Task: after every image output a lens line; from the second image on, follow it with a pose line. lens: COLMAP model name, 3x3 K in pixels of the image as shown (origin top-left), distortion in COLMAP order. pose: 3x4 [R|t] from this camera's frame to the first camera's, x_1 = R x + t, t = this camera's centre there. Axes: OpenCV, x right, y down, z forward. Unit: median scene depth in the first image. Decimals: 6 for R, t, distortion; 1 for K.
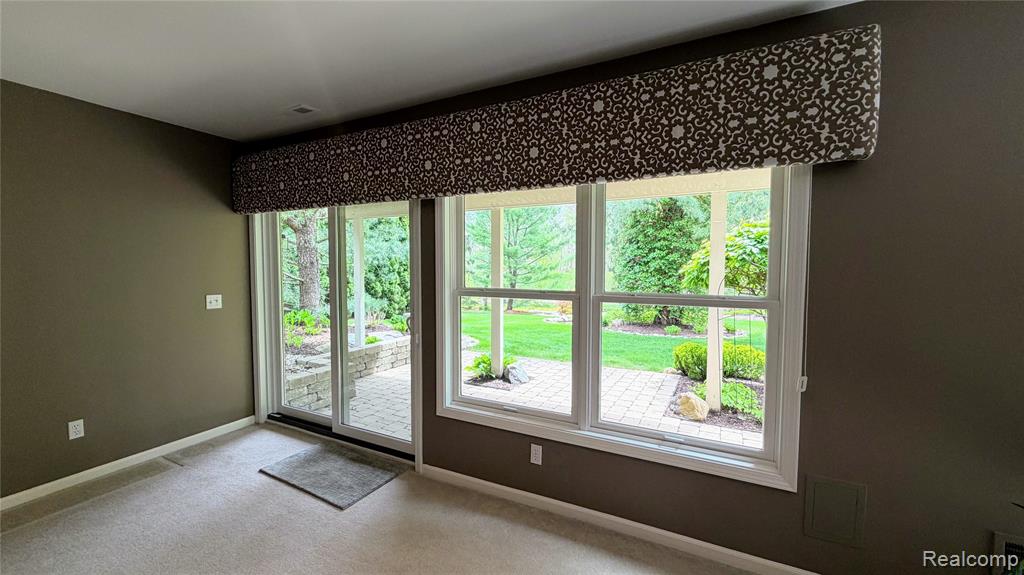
lens RADIAL K [[411.7, 0, 507.9], [0, 411.7, 288.3], [0, 0, 1]] dist [0.002450, 0.000210]
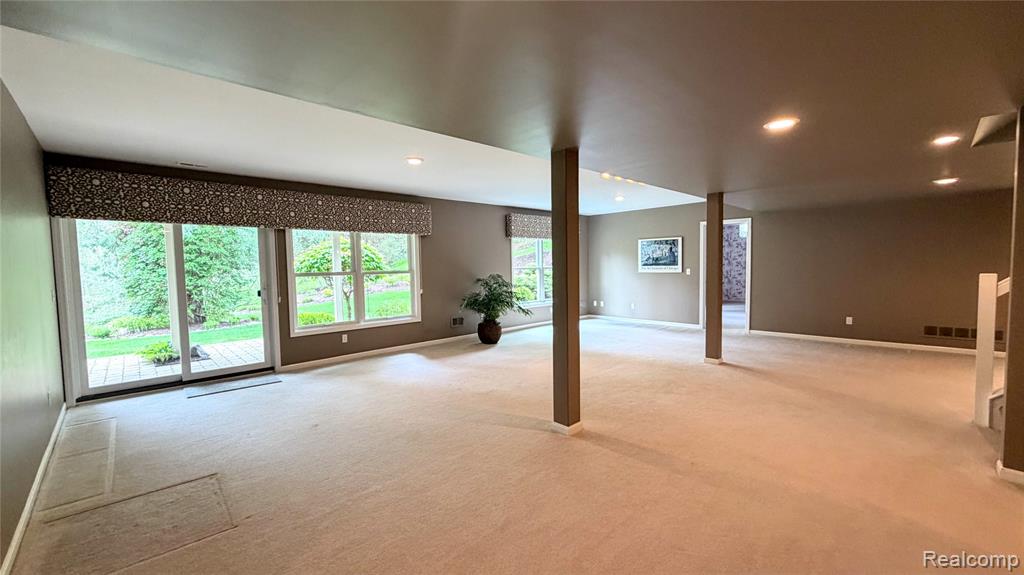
lens RADIAL K [[428.4, 0, 507.6], [0, 428.4, 291.5], [0, 0, 1]] dist [0.002066, 0.000071]
pose [[0.333983, -0.066151, 0.940255, -1.745481], [0.071168, 0.996457, 0.044826, 0.069806], [-0.939889, 0.051945, 0.337507, -0.693134]]
